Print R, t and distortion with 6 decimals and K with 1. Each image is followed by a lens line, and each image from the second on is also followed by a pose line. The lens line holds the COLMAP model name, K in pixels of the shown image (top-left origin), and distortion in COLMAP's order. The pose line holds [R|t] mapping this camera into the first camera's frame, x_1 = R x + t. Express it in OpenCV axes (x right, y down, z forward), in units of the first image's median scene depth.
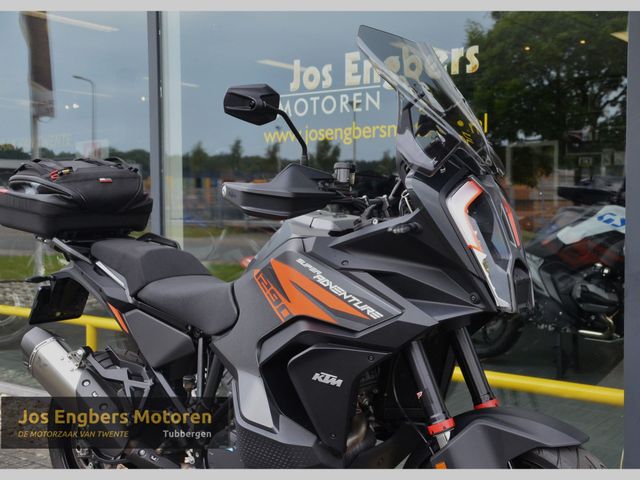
lens RADIAL K [[764.9, 0, 369.5], [0, 764.9, 233.1], [0, 0, 1]] dist [0.023950, 0.000000]
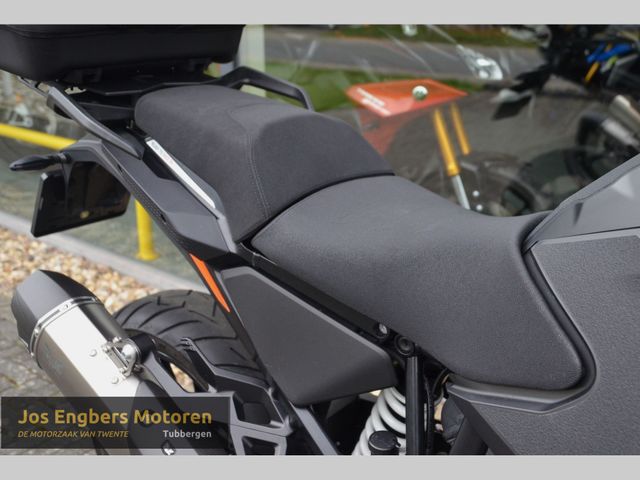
lens RADIAL K [[764.9, 0, 323.8], [0, 764.9, 241.9], [0, 0, 1]] dist [0.023950, 0.000000]
pose [[0.995496, 0.030687, -0.089701, -0.268184], [-0.004782, 0.961212, 0.275770, -0.040358], [0.094684, -0.274099, 0.957029, 0.715310]]
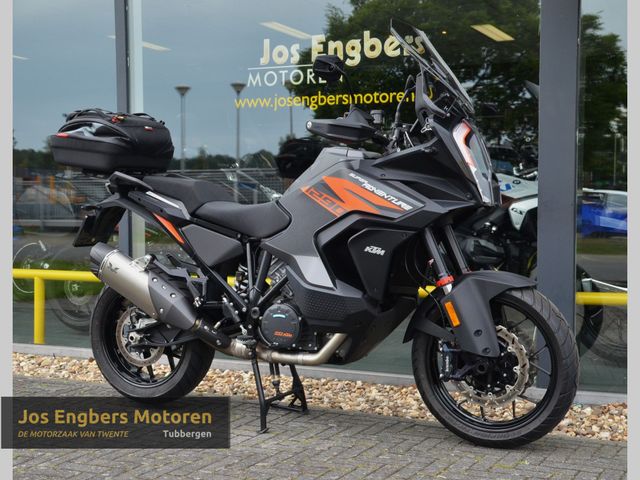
lens RADIAL K [[841.4, 0, 347.1], [0, 841.4, 236.9], [0, 0, 1]] dist [0.089333, 0.000000]
pose [[0.982492, -0.001340, 0.186299, -0.375377], [0.001104, 0.999998, 0.001367, 0.143626], [-0.186301, -0.001137, 0.982492, -0.570189]]
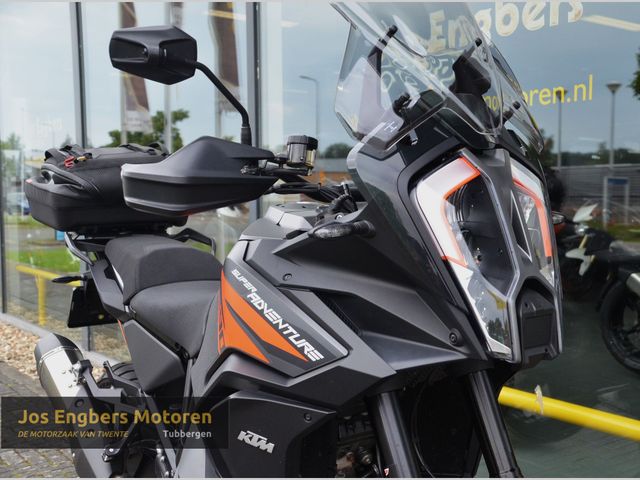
lens RADIAL K [[764.9, 0, 382.9], [0, 764.9, 240.2], [0, 0, 1]] dist [0.023950, 0.000000]
pose [[0.966903, 0.013698, -0.254777, 0.211104], [-0.009159, 0.999778, 0.018995, -0.008438], [0.254981, -0.016033, 0.966813, 0.308471]]
